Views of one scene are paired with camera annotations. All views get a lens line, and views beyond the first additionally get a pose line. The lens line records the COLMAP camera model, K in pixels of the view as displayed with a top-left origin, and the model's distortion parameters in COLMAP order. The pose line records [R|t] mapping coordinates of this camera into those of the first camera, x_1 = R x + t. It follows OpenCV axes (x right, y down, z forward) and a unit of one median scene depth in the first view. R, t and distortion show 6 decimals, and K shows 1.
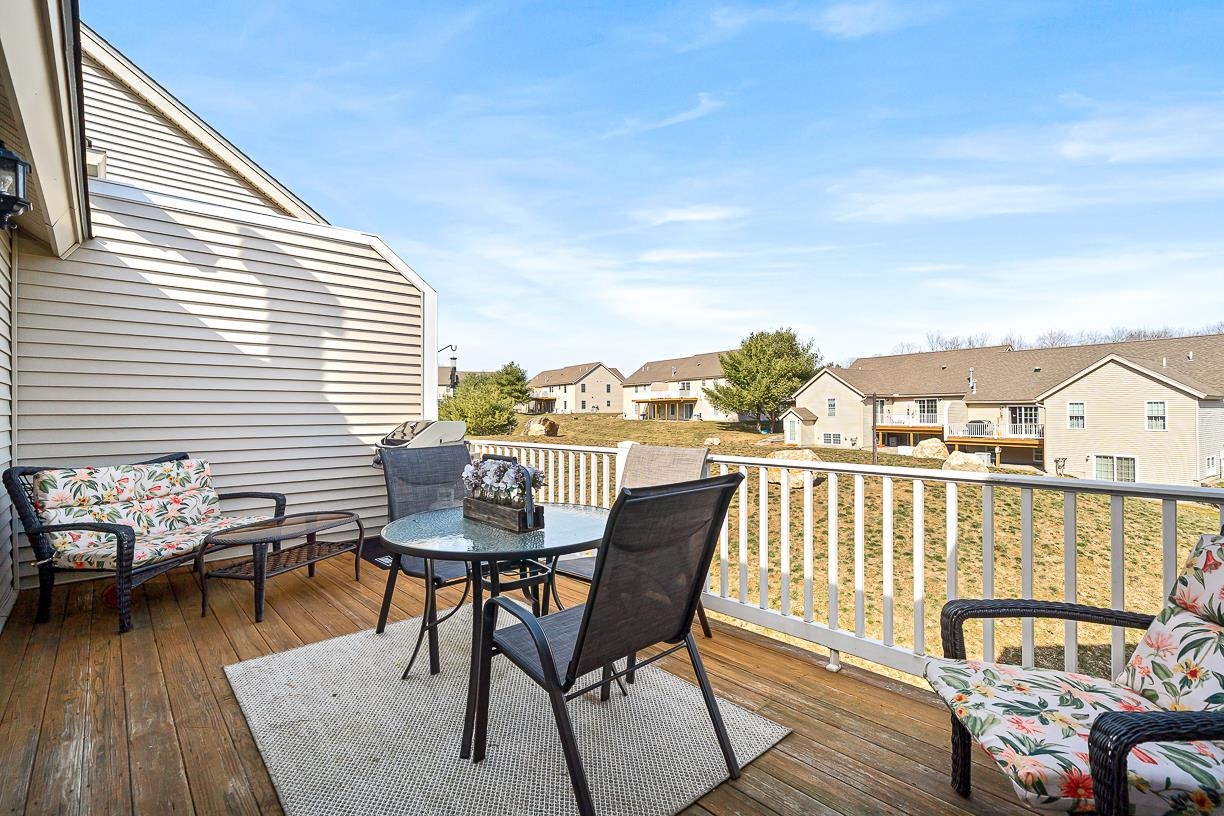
lens RADIAL K [[551.2, 0, 610.2], [0, 551.2, 403.7], [0, 0, 1]] dist [0.001874, -0.000001]
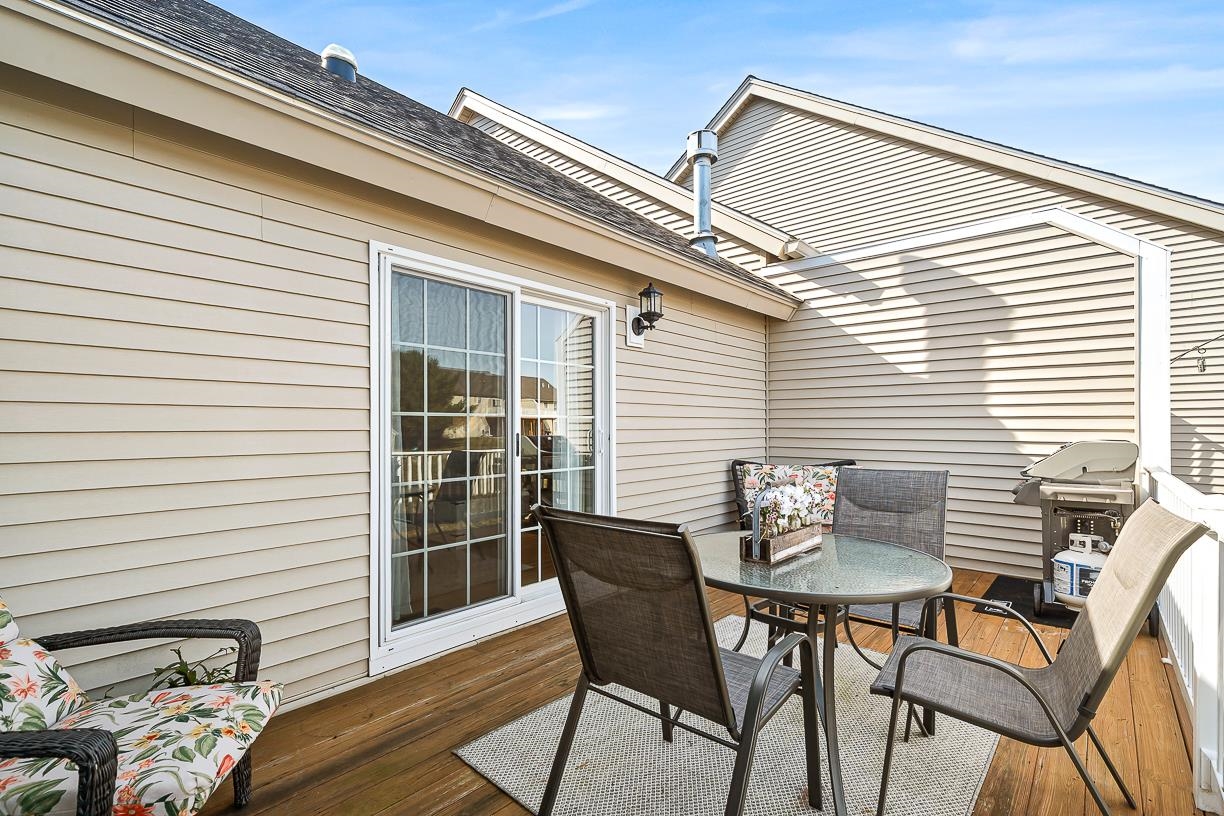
lens RADIAL K [[551.2, 0, 610.2], [0, 551.2, 403.7], [0, 0, 1]] dist [0.001874, -0.000001]
pose [[0.103075, -0.035530, -0.994039, 0.355462], [0.009985, 0.999348, -0.034684, 0.001639], [0.994623, -0.006350, 0.103362, 0.330202]]
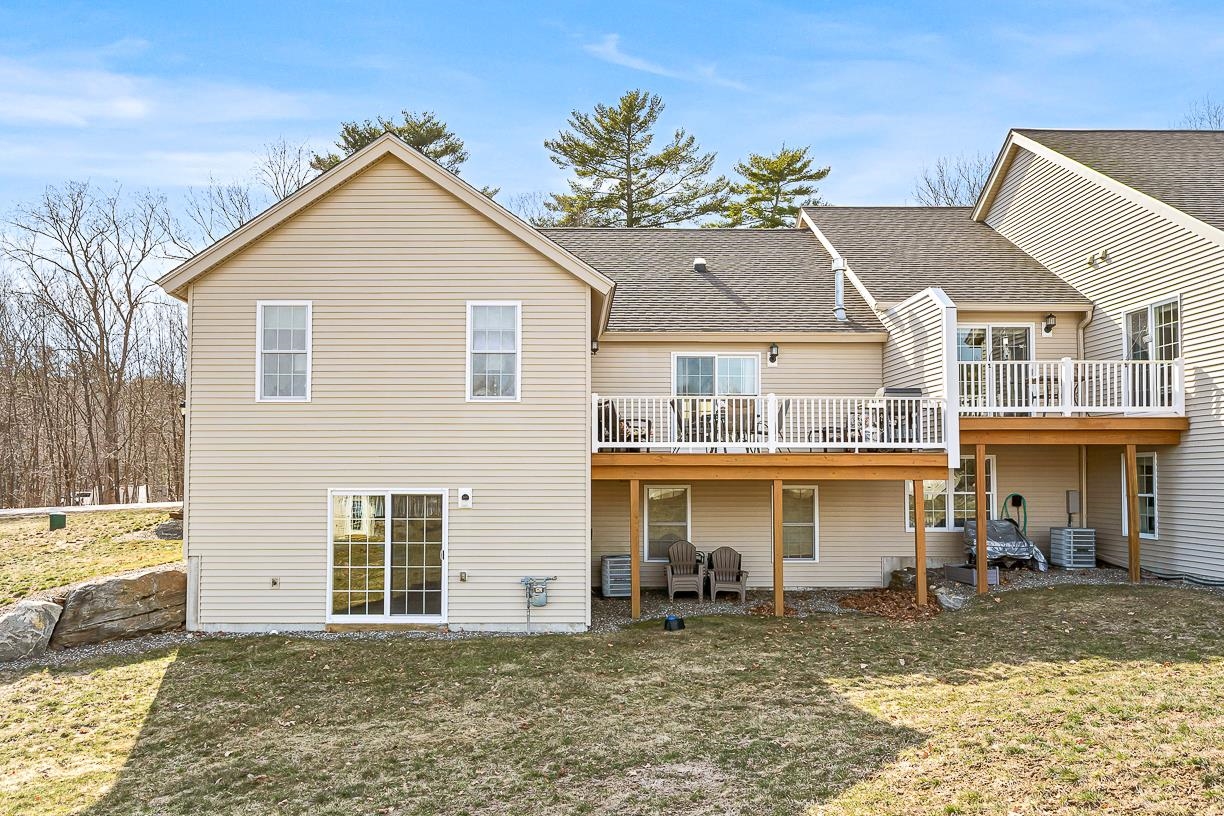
lens RADIAL K [[742.2, 0, 612.0], [0, 742.2, 408.0], [0, 0, 1]] dist [-0.000020, 0.000015]
pose [[-0.678776, -0.056053, -0.732203, 2.284383], [0.004062, 0.996781, -0.080073, 0.309987], [0.734334, -0.057325, -0.676363, 2.091470]]
